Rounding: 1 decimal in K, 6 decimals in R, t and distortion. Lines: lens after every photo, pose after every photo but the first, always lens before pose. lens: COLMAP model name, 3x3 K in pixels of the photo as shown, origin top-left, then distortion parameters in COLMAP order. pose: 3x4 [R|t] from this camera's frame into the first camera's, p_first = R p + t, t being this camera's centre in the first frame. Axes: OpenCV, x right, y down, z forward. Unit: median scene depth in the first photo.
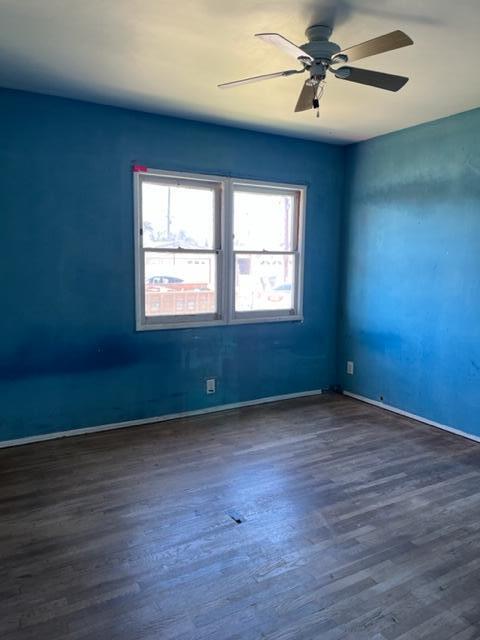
lens RADIAL K [[486.9, 0, 240.4], [0, 486.9, 321.8], [0, 0, 1]] dist [0.001015, -0.005852]
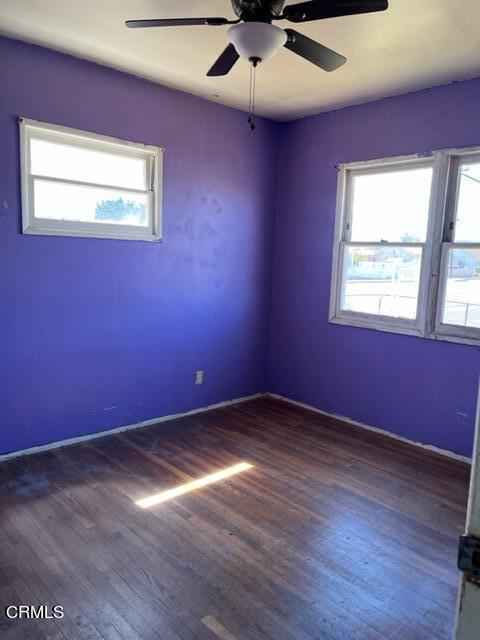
lens RADIAL K [[486.9, 0, 239.9], [0, 486.9, 320.1], [0, 0, 1]] dist [0.001015, -0.005852]
pose [[0.223286, 0.131825, -0.965798, 0.739611], [-0.158823, 0.982492, 0.097385, -0.055941], [0.961727, 0.131646, 0.240313, 0.564574]]
